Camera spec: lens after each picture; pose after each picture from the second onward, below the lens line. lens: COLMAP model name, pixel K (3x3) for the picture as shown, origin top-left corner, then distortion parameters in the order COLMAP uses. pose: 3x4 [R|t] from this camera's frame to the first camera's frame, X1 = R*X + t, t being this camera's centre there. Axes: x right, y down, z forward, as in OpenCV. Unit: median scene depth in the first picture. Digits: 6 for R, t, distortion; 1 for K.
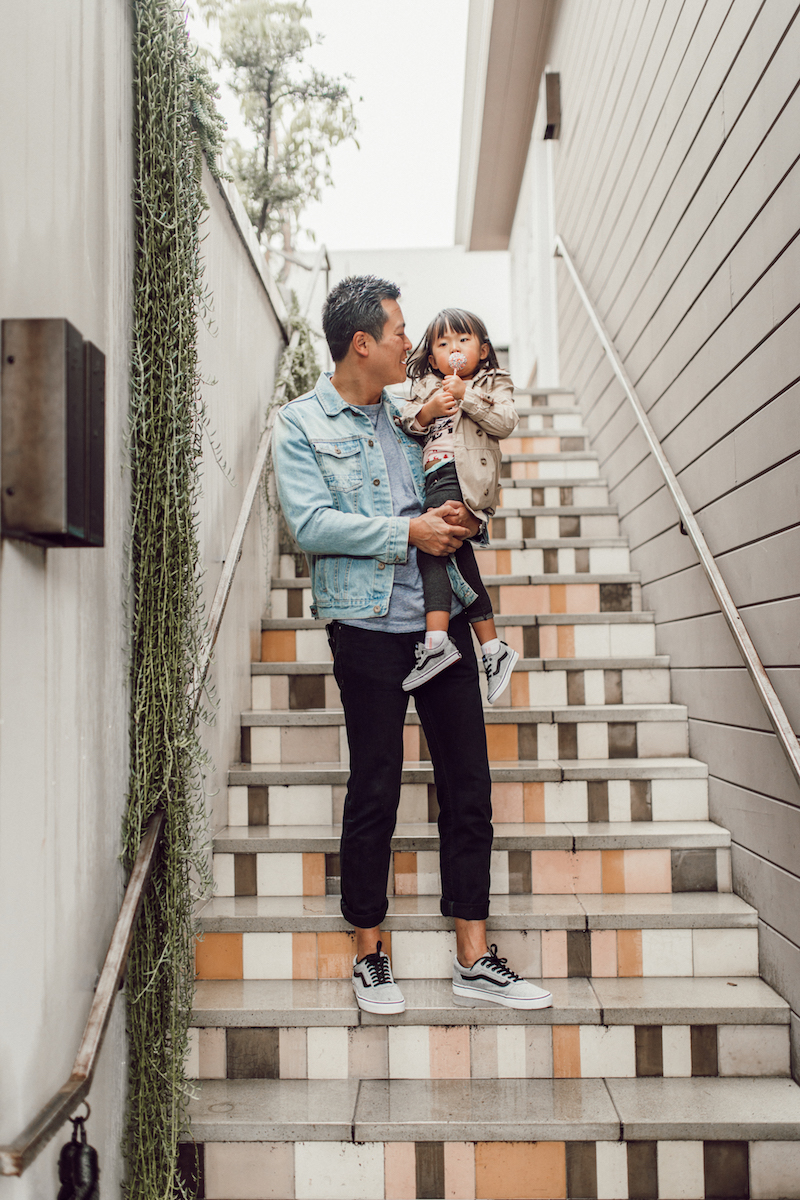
lens RADIAL K [[1194.4, 0, 400.0], [0, 1194.4, 600.0], [0, 0, 1]] dist [-0.004059, 0.008581]
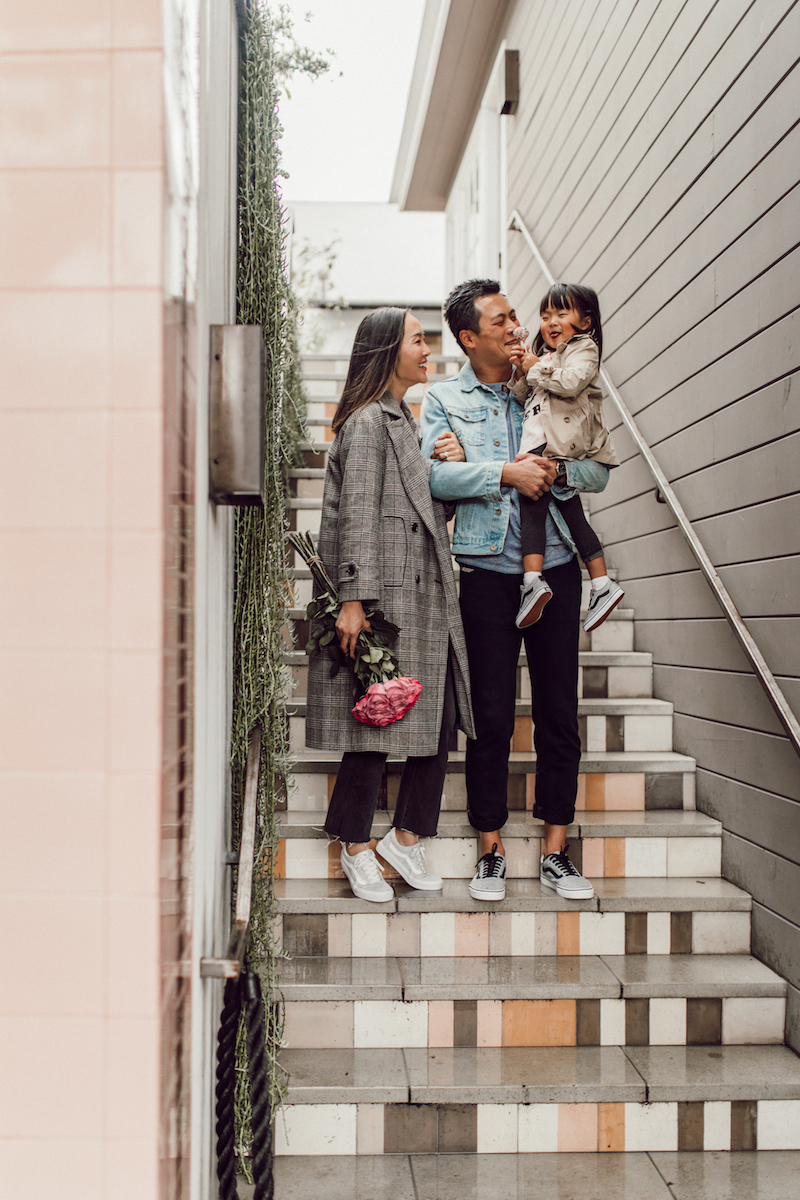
lens RADIAL K [[1236.4, 0, 365.4], [0, 1236.4, 616.5], [0, 0, 1]] dist [-0.005552, -0.001347]
pose [[0.997317, 0.019192, 0.070647, -0.153241], [-0.022622, 0.998587, 0.048080, 0.004728], [-0.069624, -0.049549, 0.996342, -0.200976]]
